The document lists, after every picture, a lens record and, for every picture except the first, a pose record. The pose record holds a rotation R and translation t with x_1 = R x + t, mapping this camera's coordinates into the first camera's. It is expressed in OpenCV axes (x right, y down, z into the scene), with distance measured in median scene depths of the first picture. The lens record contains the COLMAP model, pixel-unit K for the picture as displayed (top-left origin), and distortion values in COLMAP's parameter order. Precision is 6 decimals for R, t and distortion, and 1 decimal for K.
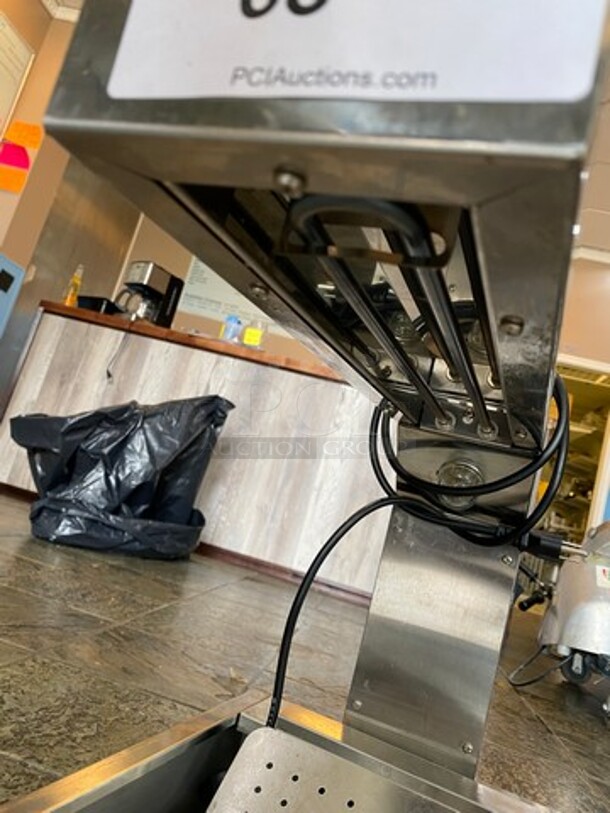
lens RADIAL K [[619.9, 0, 305.0], [0, 619.9, 406.5], [0, 0, 1]] dist [0.010621, -0.005017]
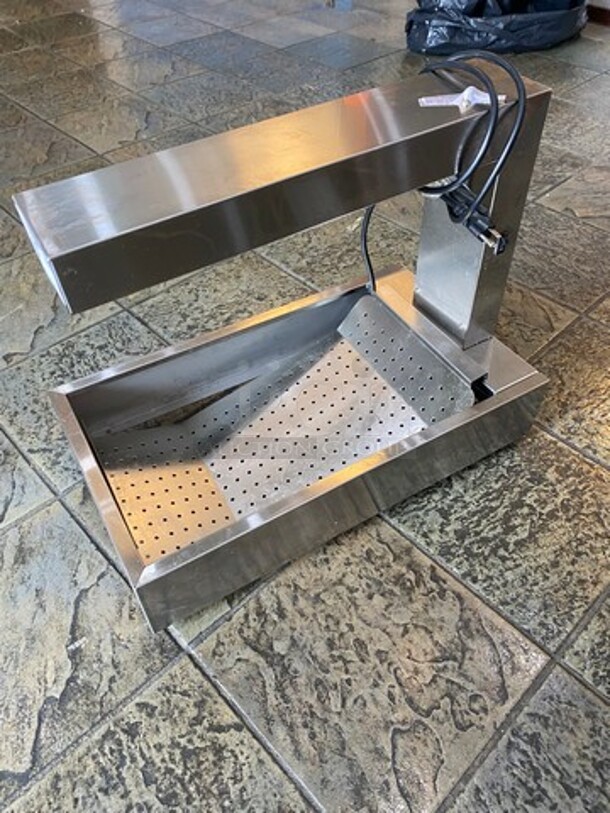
lens RADIAL K [[619.9, 0, 305.0], [0, 619.9, 406.5], [0, 0, 1]] dist [0.010621, -0.005017]
pose [[0.741561, 0.255703, -0.620244, 0.599522], [0.312620, 0.686302, 0.656703, -0.306277], [0.593596, -0.680886, 0.428997, -0.069899]]
